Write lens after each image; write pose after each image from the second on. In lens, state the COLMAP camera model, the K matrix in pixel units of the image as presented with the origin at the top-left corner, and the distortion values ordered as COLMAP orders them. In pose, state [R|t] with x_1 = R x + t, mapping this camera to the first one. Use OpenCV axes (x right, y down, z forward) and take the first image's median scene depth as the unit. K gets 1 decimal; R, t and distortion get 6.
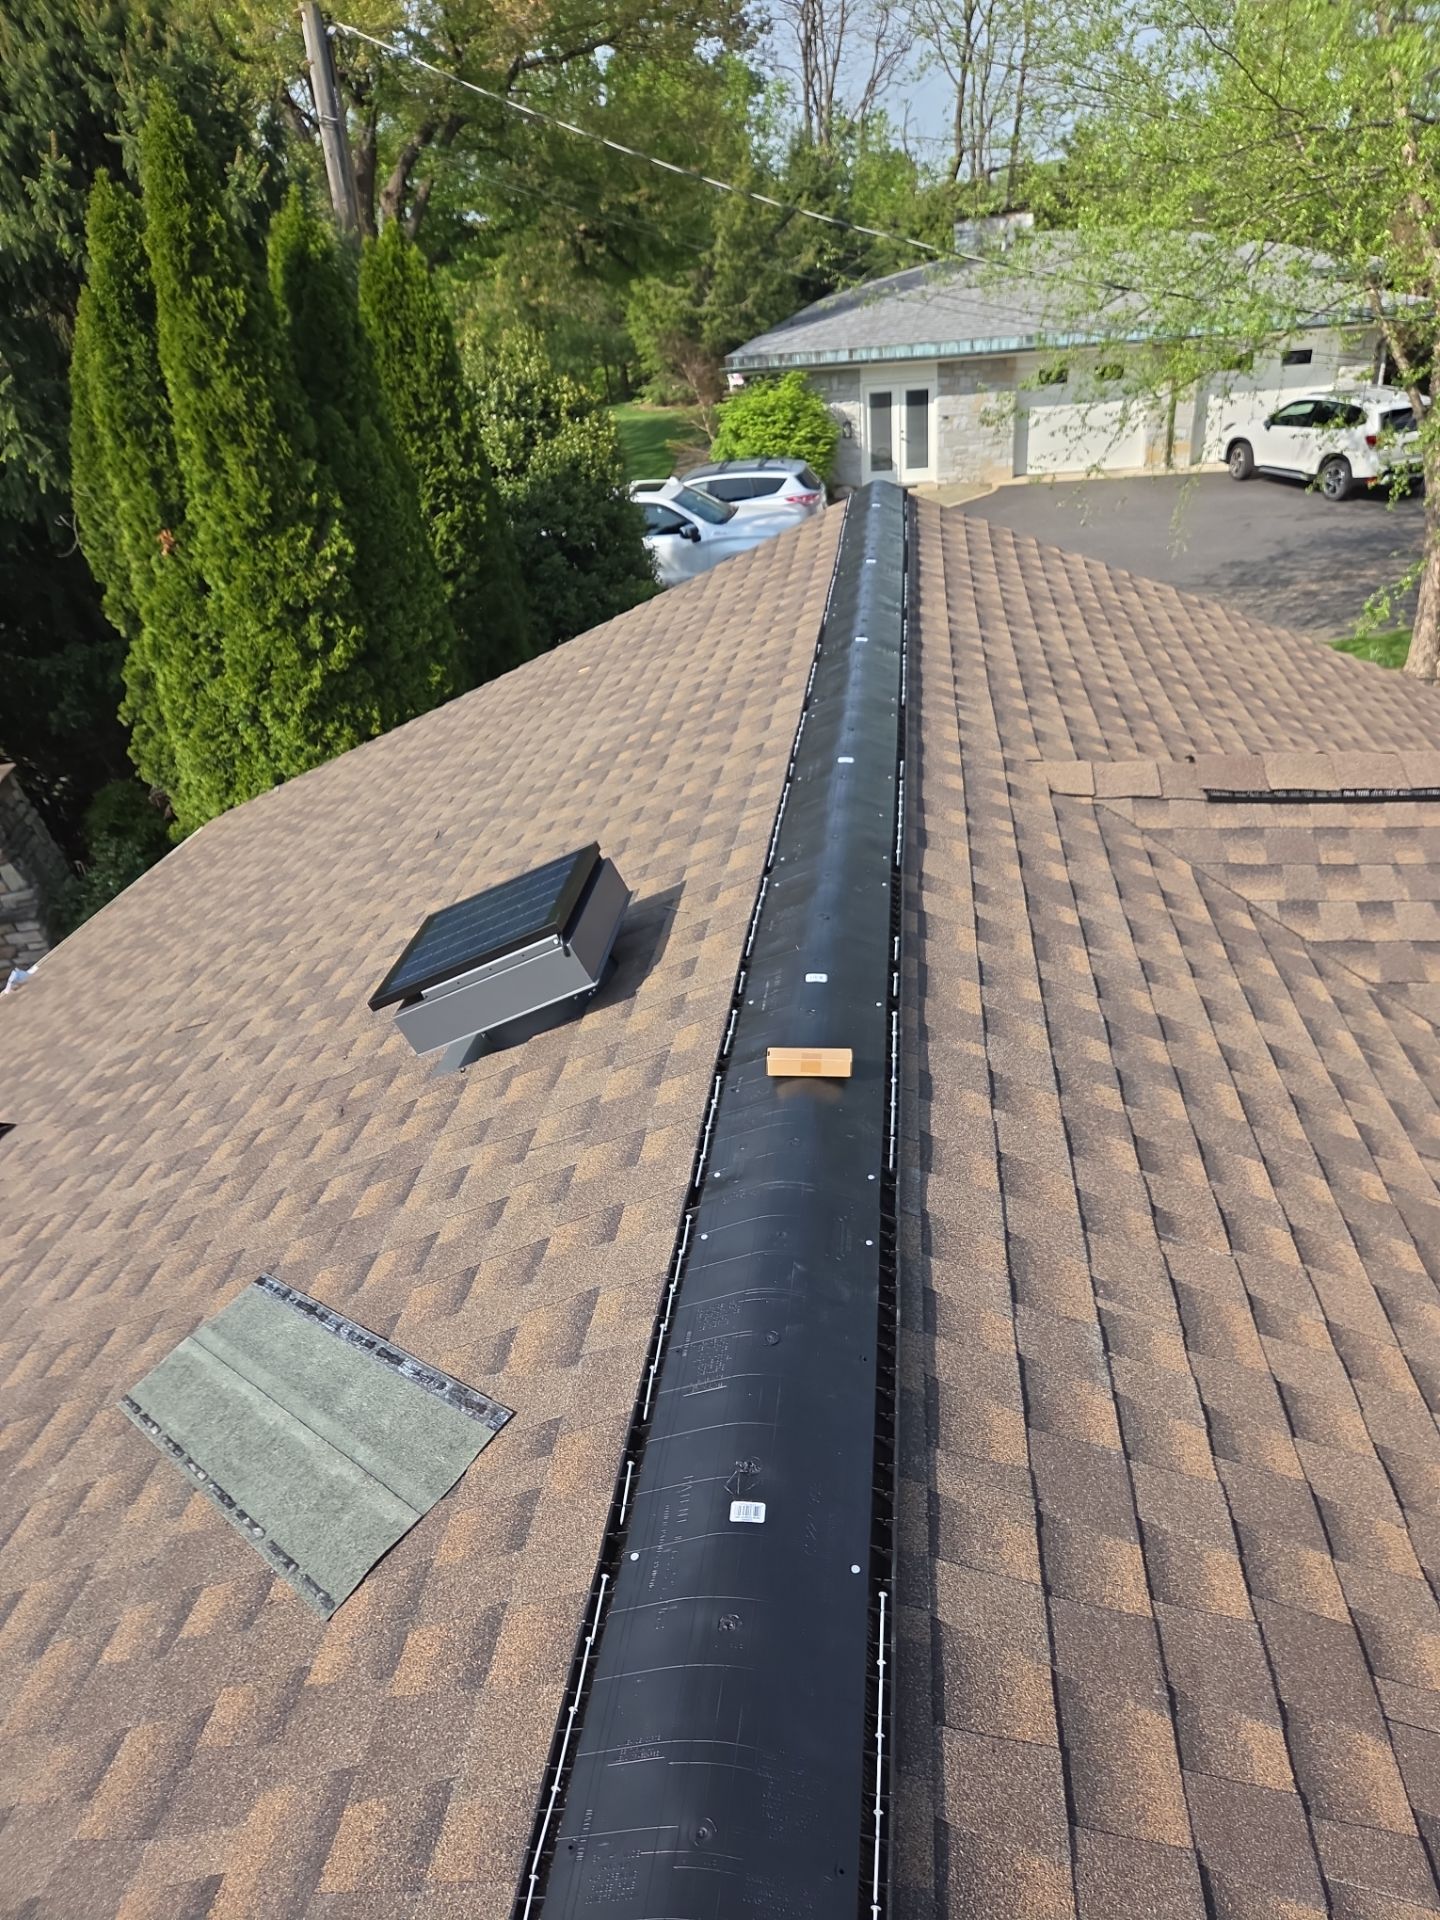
lens RADIAL K [[1227.9, 0, 720.0], [0, 1227.9, 960.0], [0, 0, 1]] dist [0.077923, -0.078778]
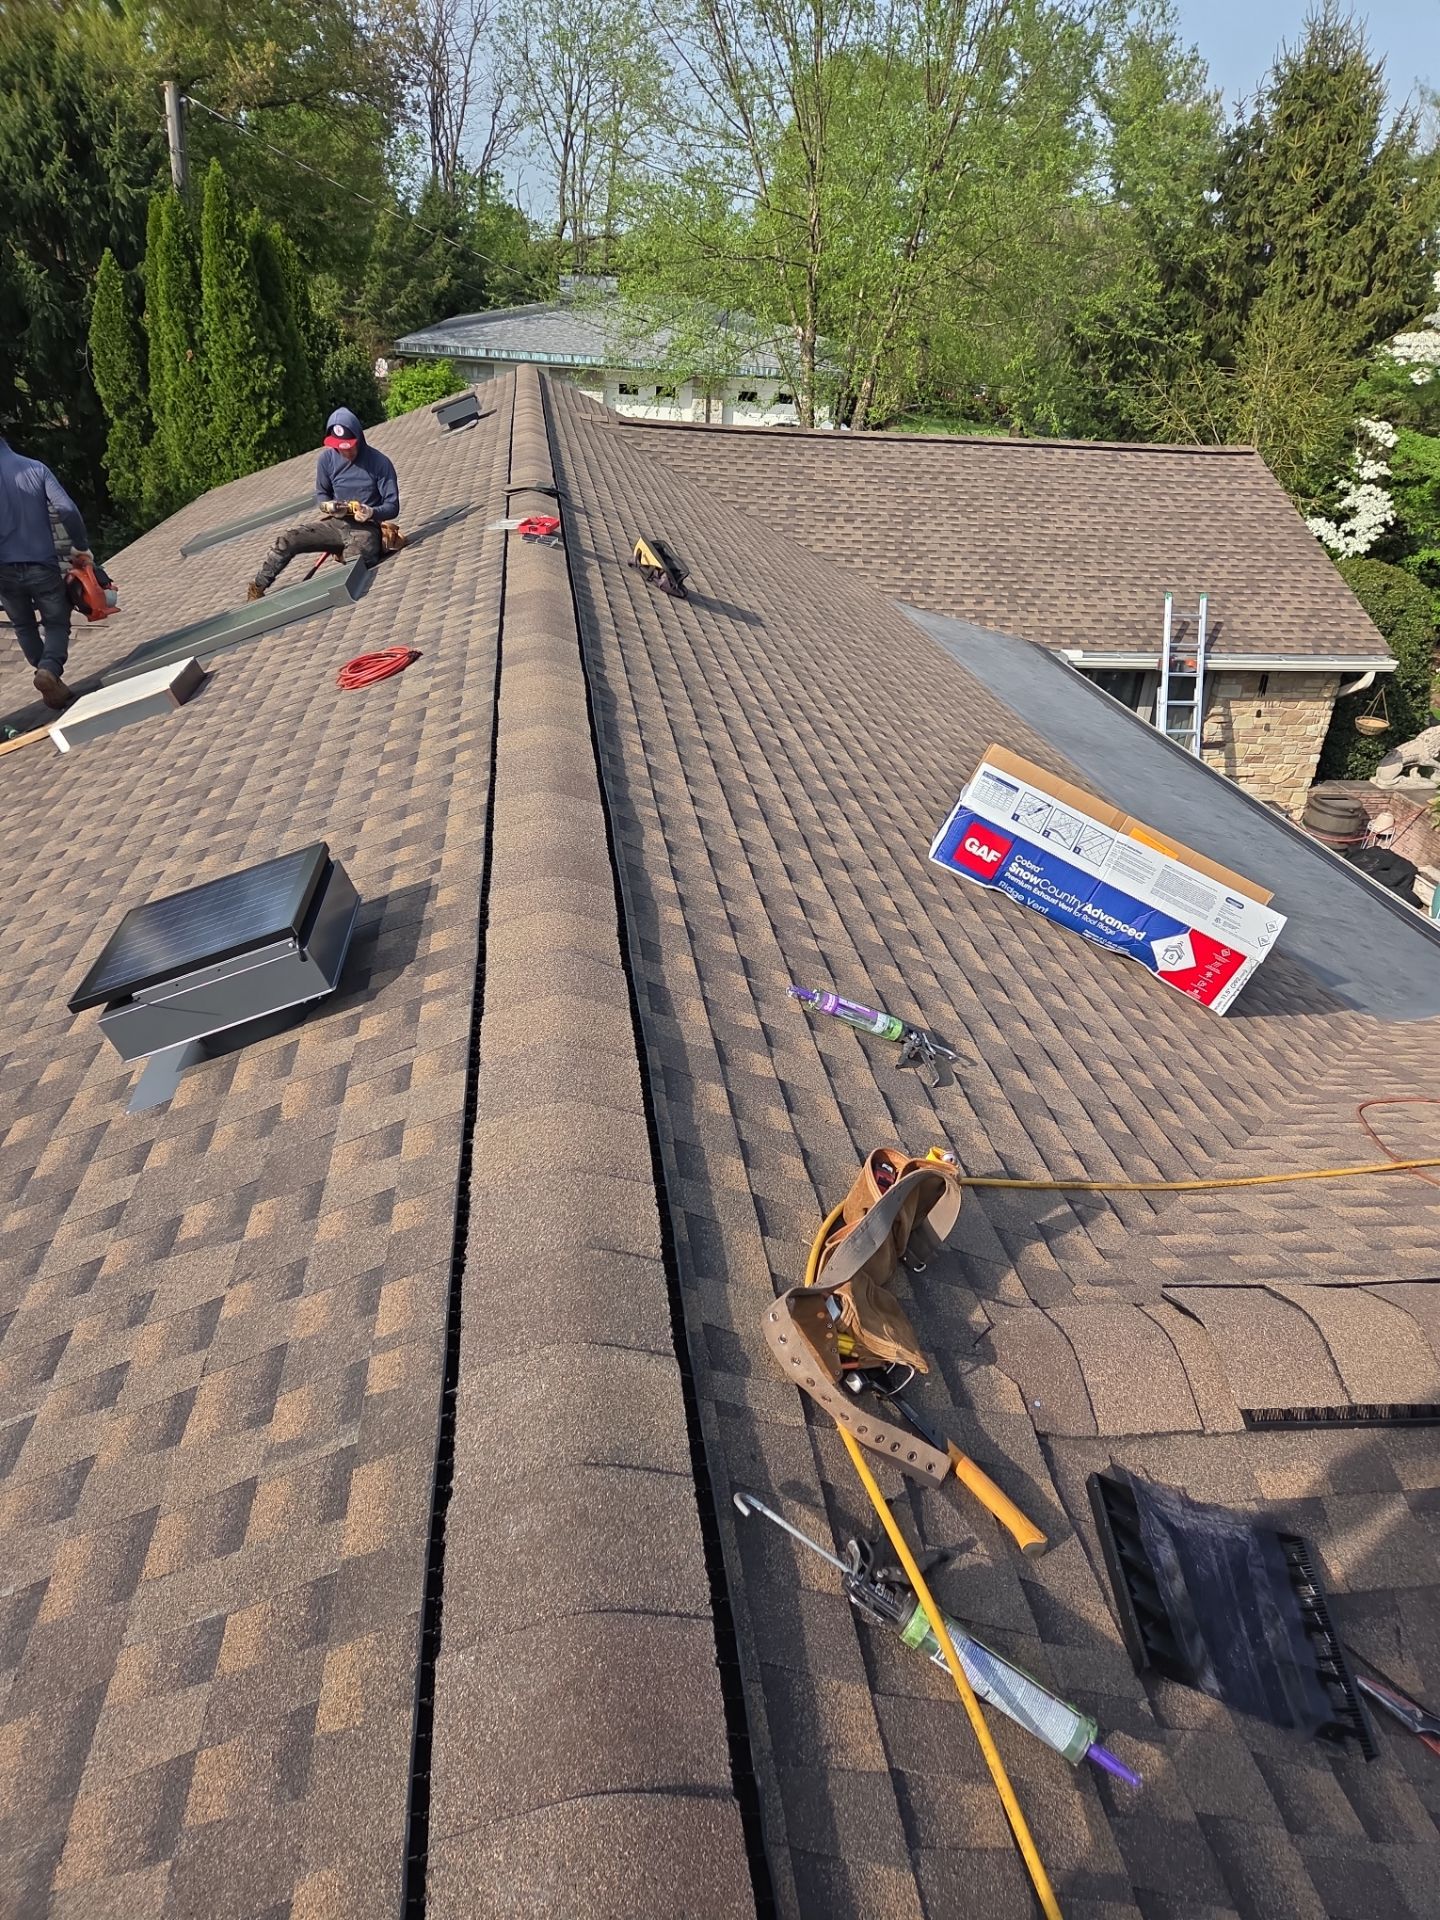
lens RADIAL K [[1227.9, 0, 720.0], [0, 1227.9, 960.0], [0, 0, 1]] dist [0.077923, -0.078778]
pose [[0.954071, -0.006714, 0.299506, -0.072168], [0.015338, 0.999532, -0.026450, 0.246420], [-0.299189, 0.029829, 0.953728, -0.411205]]
